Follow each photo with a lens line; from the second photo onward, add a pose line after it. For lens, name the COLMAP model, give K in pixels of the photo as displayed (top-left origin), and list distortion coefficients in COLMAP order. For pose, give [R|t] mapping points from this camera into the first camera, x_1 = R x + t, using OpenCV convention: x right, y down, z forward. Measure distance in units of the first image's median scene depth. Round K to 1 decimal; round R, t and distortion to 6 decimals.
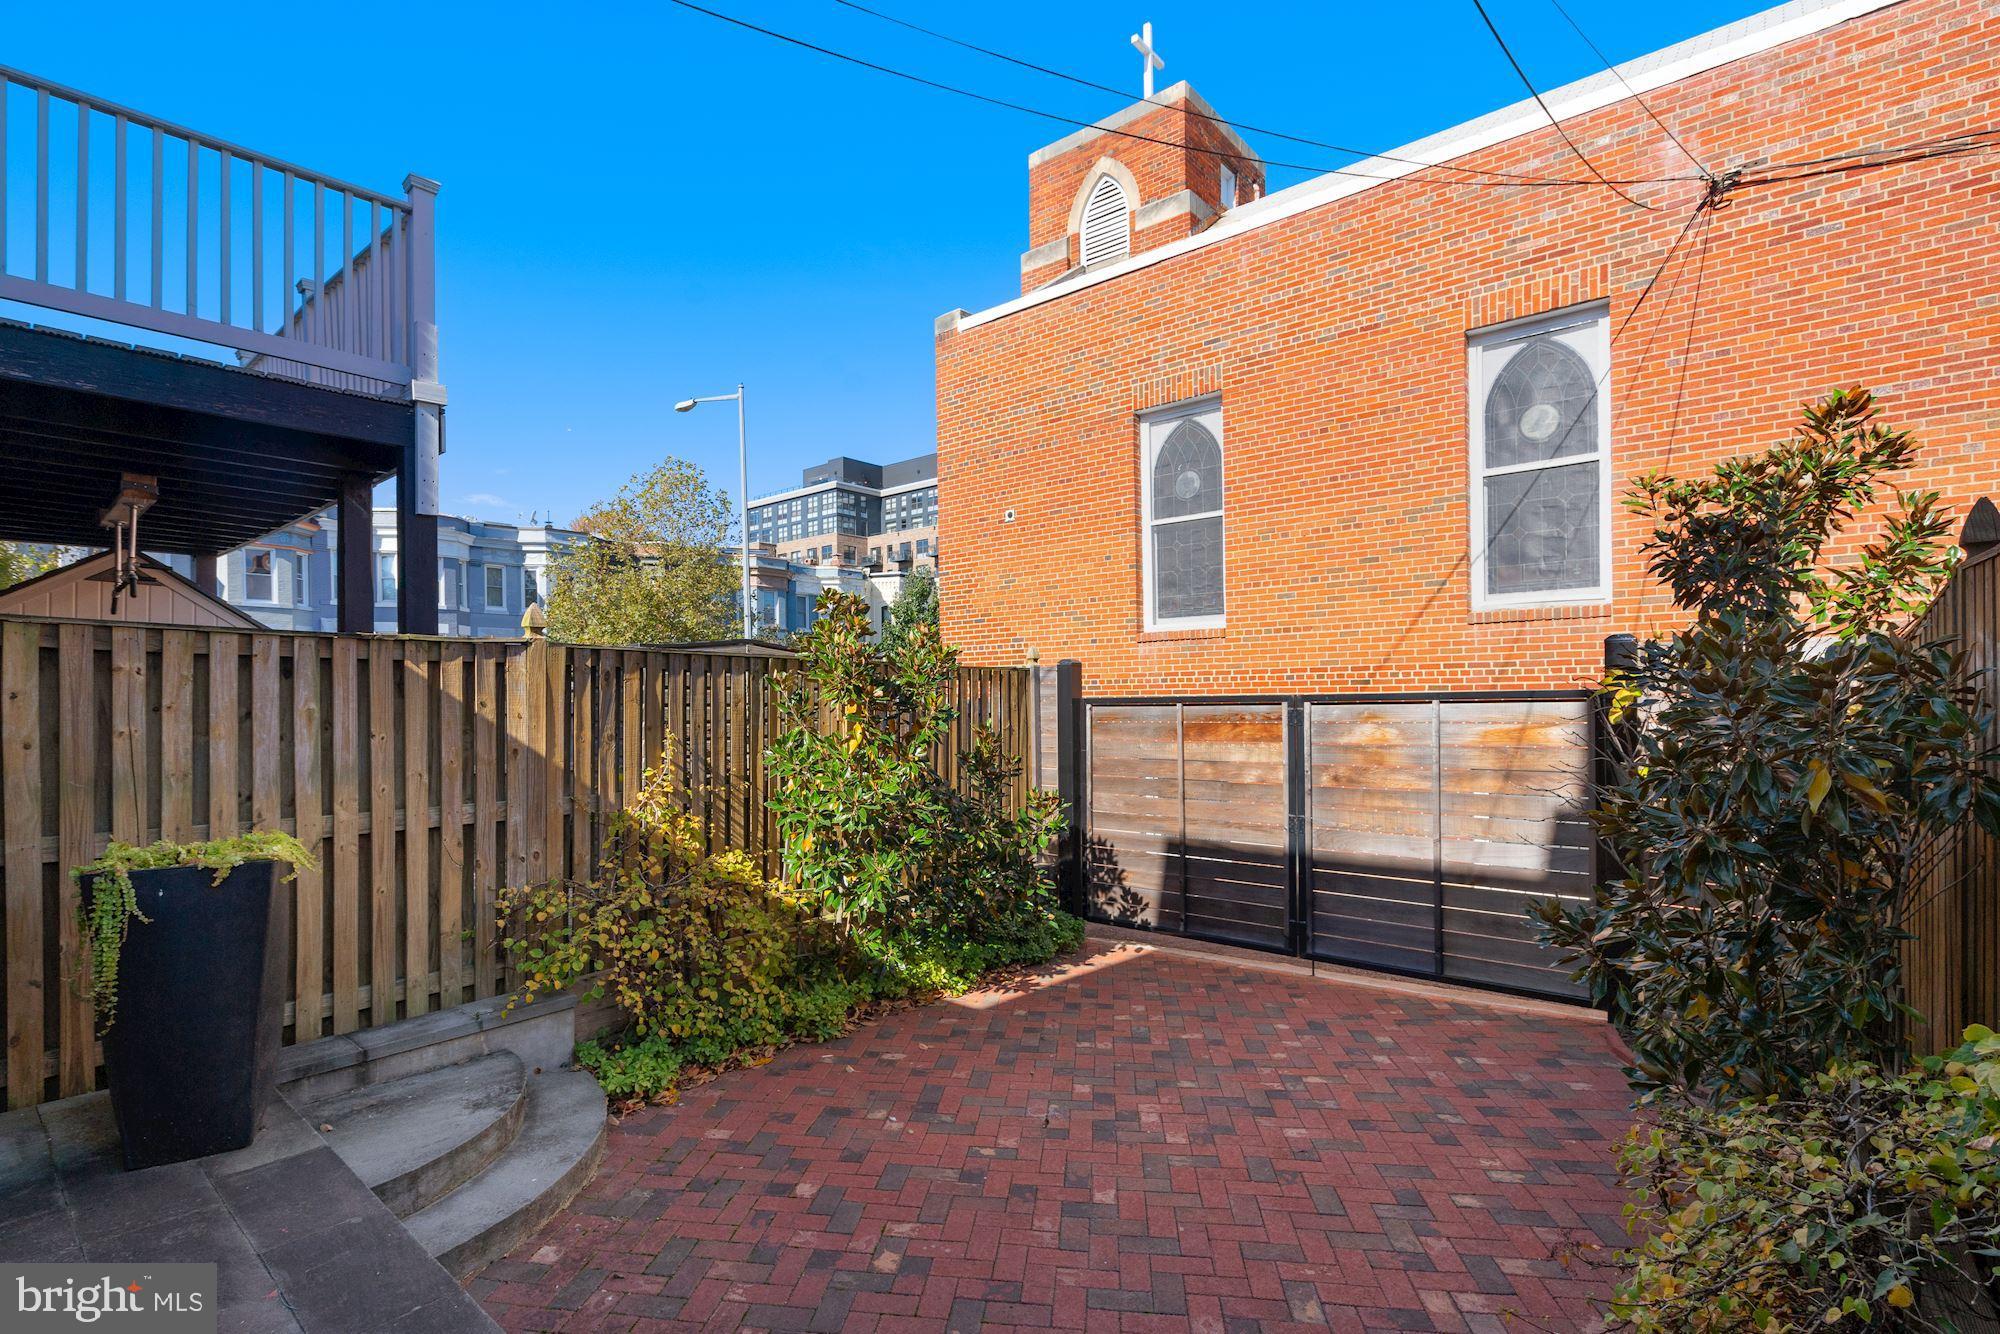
lens RADIAL K [[929.5, 0, 930.4], [0, 929.5, 706.5], [0, 0, 1]] dist [-0.006682, 0.002706]
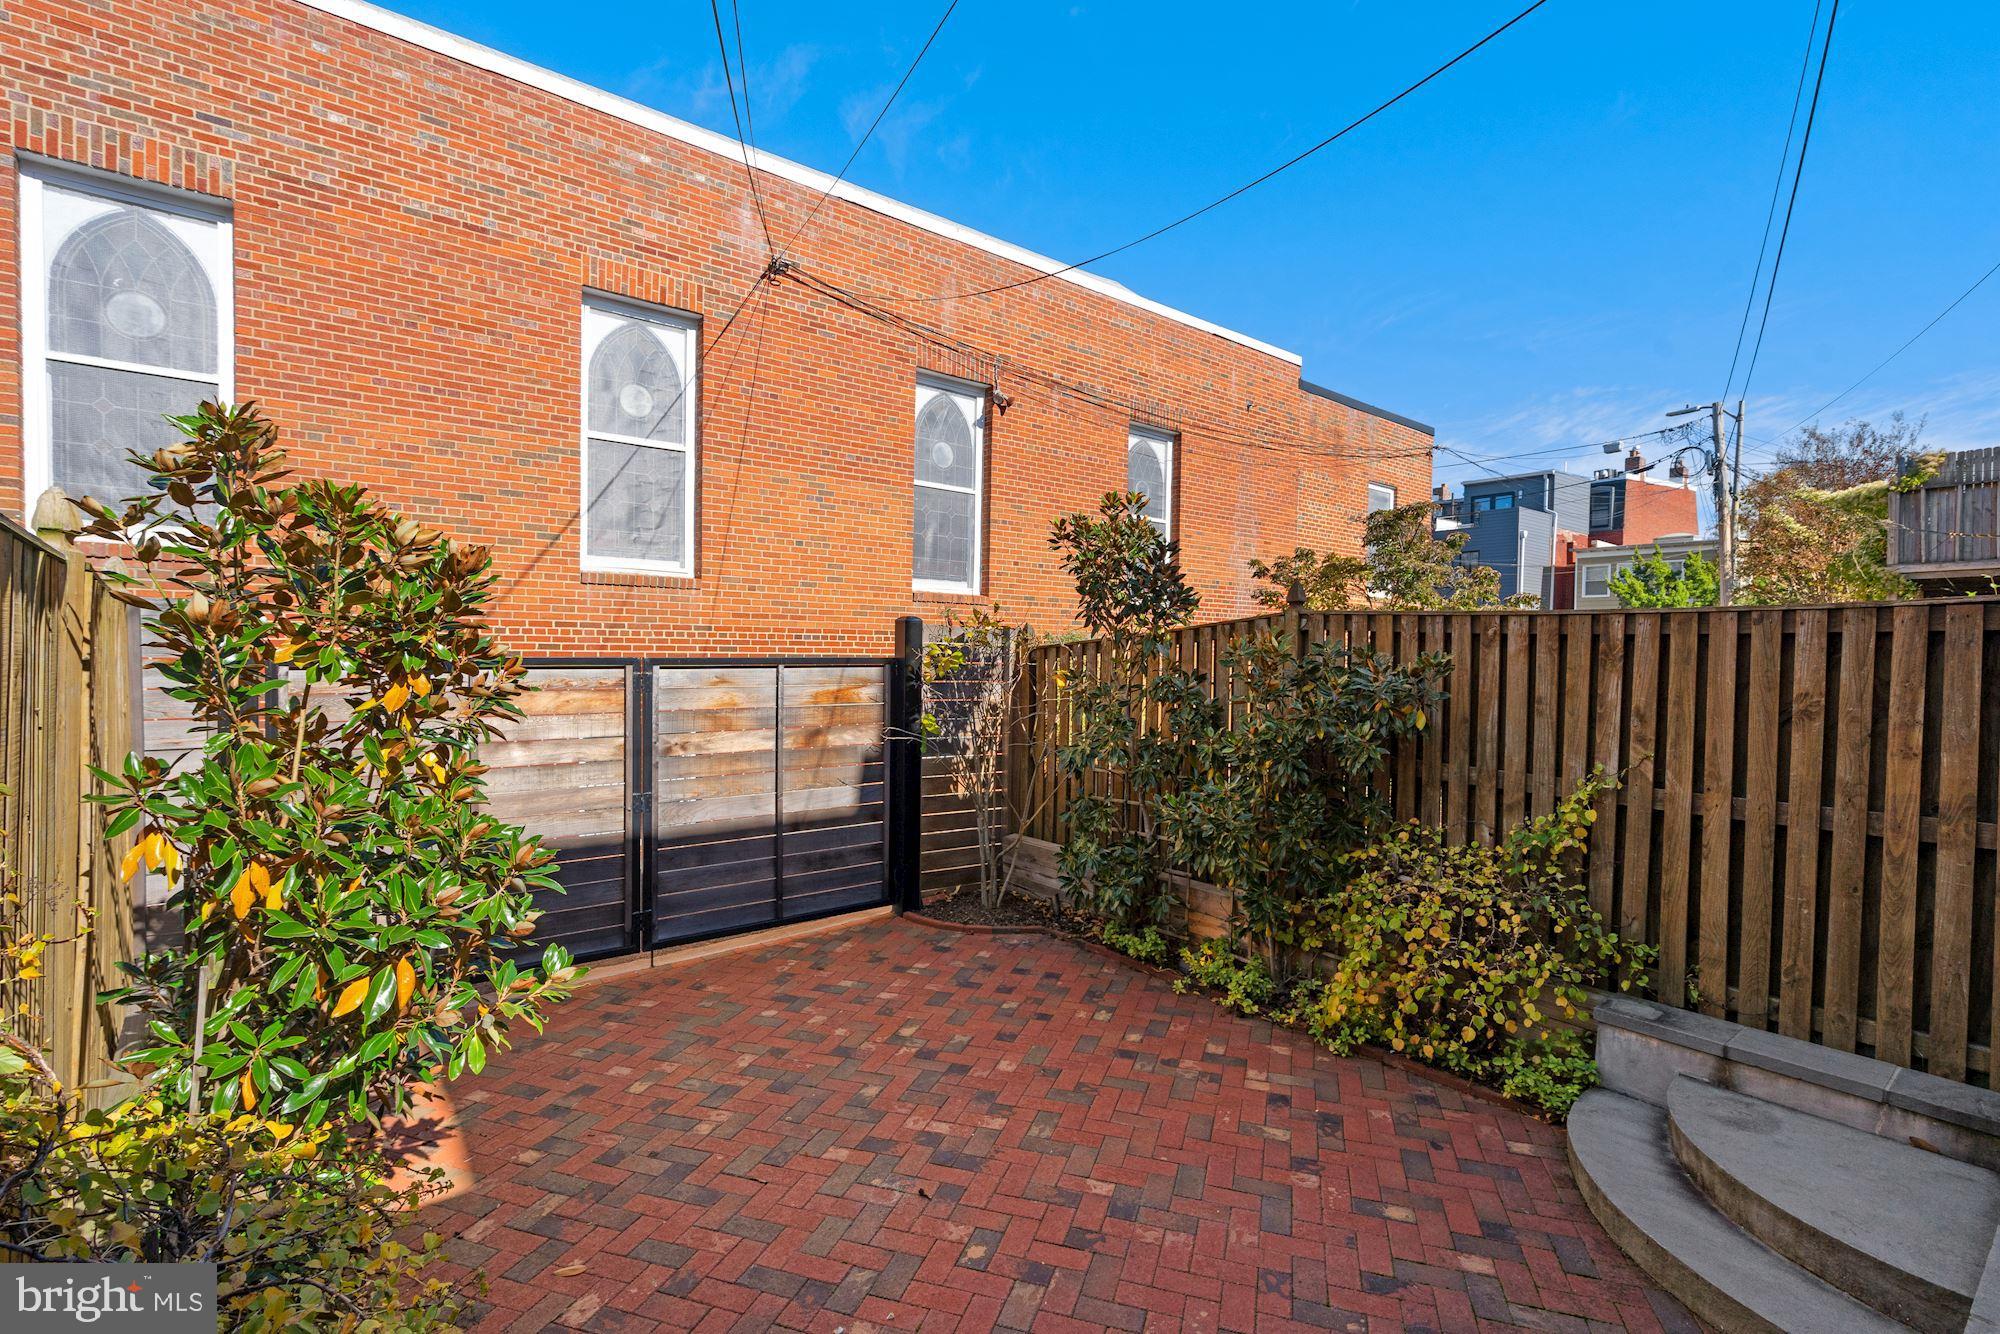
lens RADIAL K [[929.5, 0, 996.5], [0, 929.5, 672.1], [0, 0, 1]] dist [-0.006682, 0.002706]
pose [[0.155740, -0.009060, 0.987757, -0.432109], [-0.008381, 0.999910, 0.010493, -0.010536], [-0.987763, -0.009913, 0.155650, 0.532597]]
